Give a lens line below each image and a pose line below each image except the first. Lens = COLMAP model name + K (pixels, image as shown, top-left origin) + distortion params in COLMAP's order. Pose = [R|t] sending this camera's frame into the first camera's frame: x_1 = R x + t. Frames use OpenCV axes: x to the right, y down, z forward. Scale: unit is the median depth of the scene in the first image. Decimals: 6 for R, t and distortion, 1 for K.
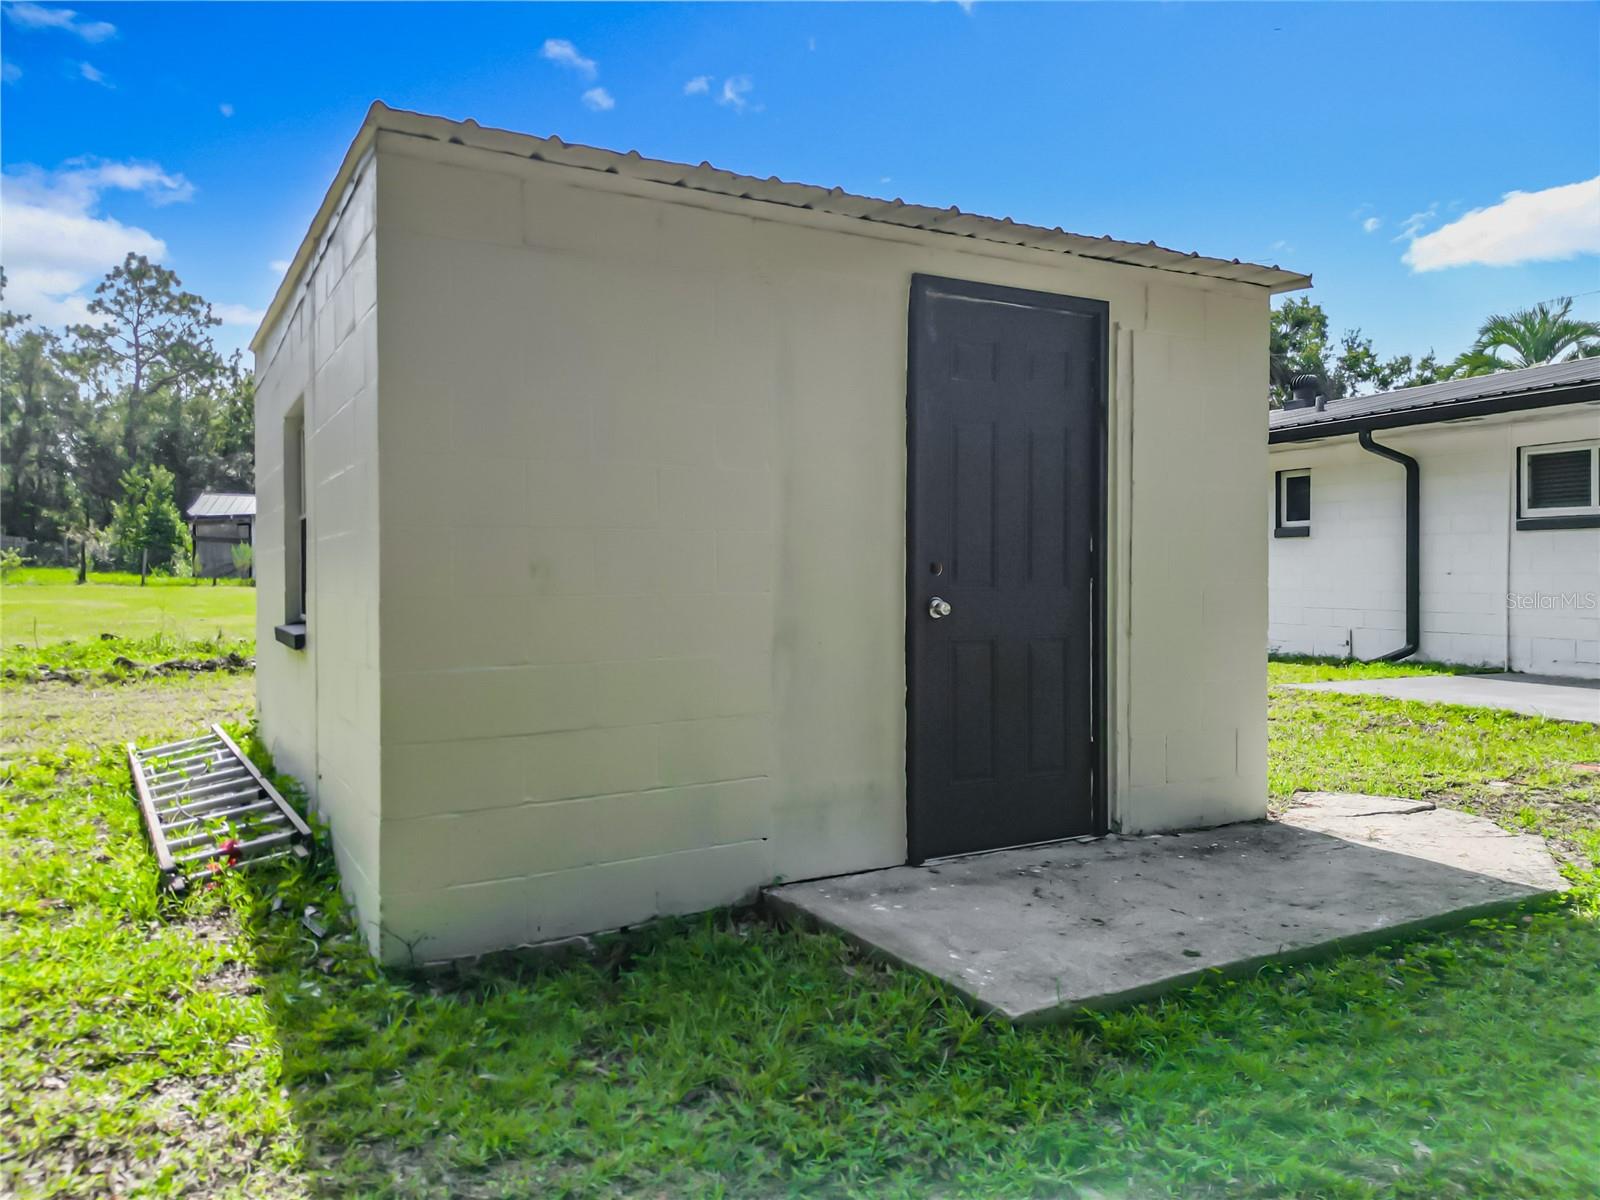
lens RADIAL K [[1148.1, 0, 789.5], [0, 1148.1, 587.4], [0, 0, 1]] dist [0.066955, -0.072181]
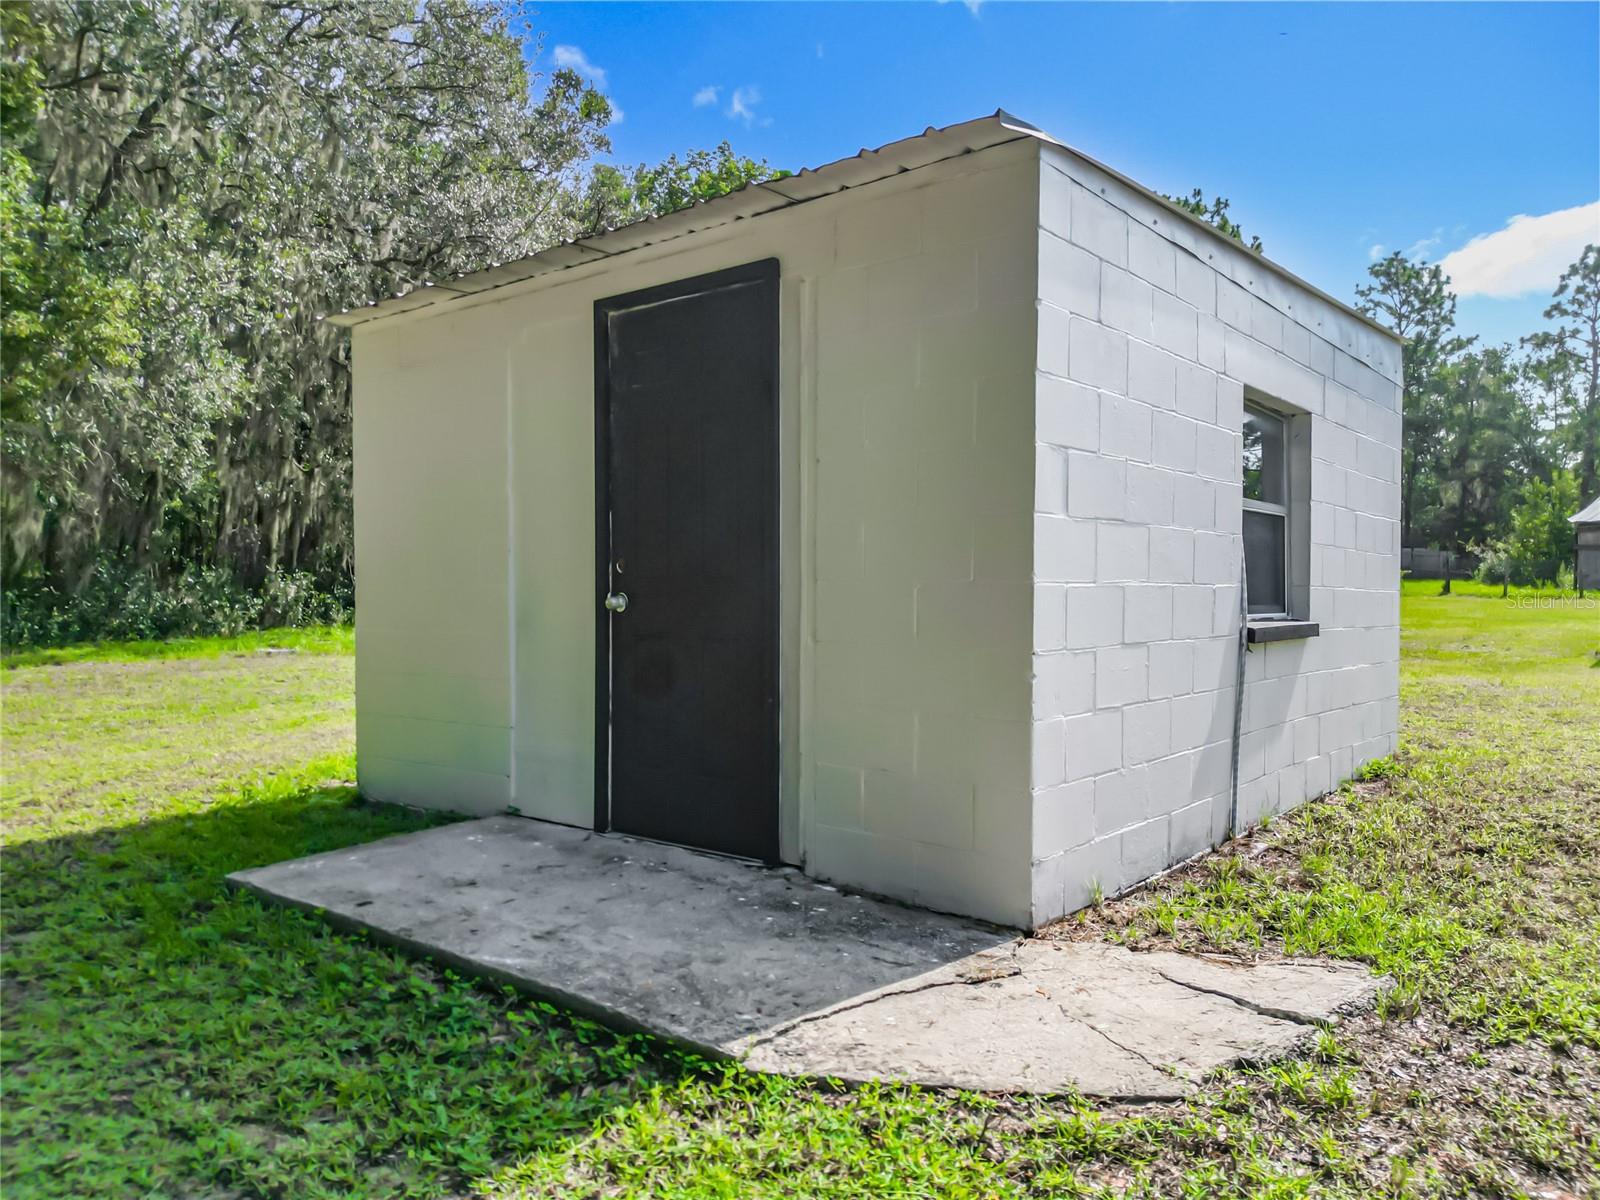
lens RADIAL K [[1148.1, 0, 790.3], [0, 1148.1, 608.3], [0, 0, 1]] dist [0.066955, -0.072181]
pose [[0.342697, 0.017343, -0.939286, 0.107357], [-0.011139, 0.999834, 0.014396, 0.000542], [0.939380, 0.005529, 0.342833, 0.069691]]
